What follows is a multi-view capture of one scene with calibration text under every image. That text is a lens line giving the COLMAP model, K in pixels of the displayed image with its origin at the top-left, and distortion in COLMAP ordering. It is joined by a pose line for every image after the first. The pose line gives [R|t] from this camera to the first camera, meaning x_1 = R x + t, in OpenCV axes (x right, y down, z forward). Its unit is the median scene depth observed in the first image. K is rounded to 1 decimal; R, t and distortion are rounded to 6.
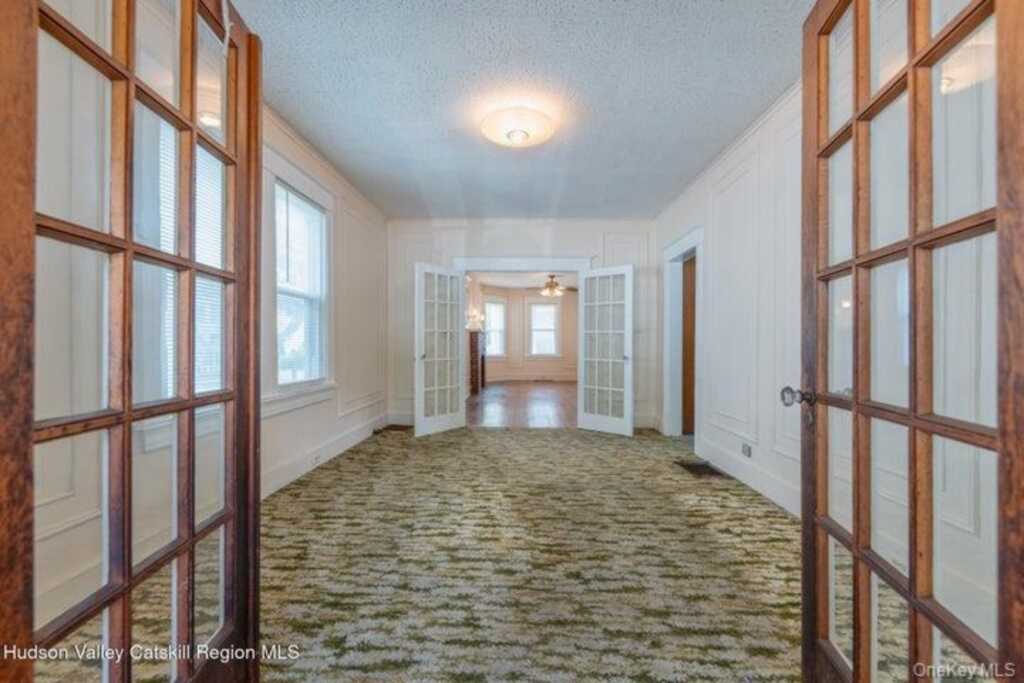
lens RADIAL K [[411.8, 0, 511.8], [0, 411.8, 331.7], [0, 0, 1]] dist [-0.001026, -0.000096]
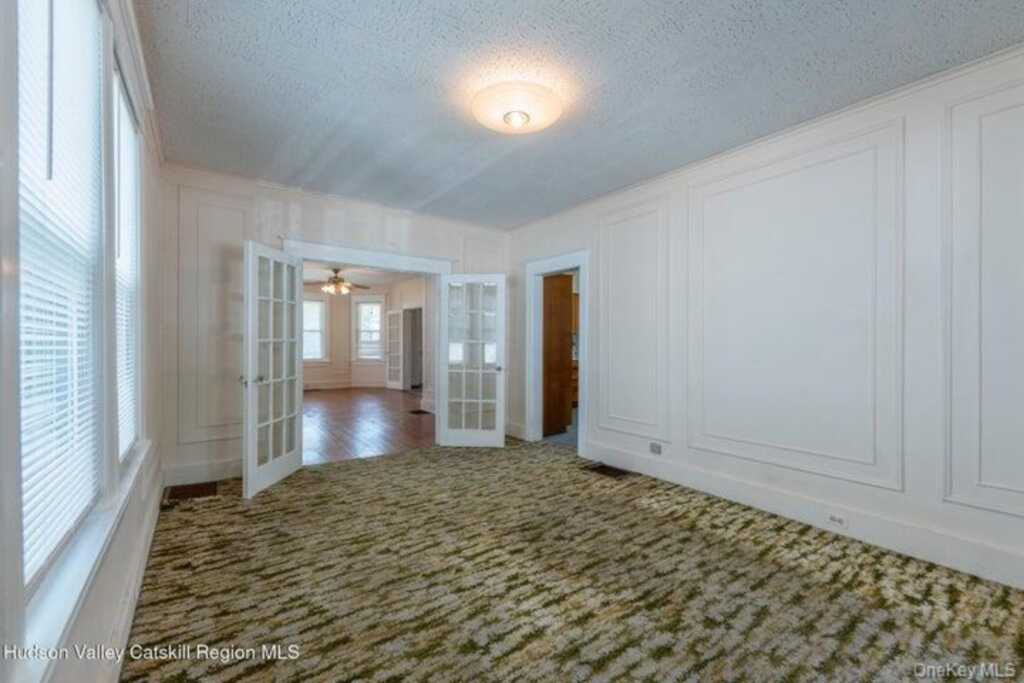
lens RADIAL K [[411.8, 0, 511.8], [0, 411.8, 331.7], [0, 0, 1]] dist [-0.001026, -0.000096]
pose [[0.798045, 0.012725, 0.602464, -0.473667], [-0.014208, 0.999896, -0.002299, -0.034663], [-0.602431, -0.006725, 0.798143, 0.326451]]
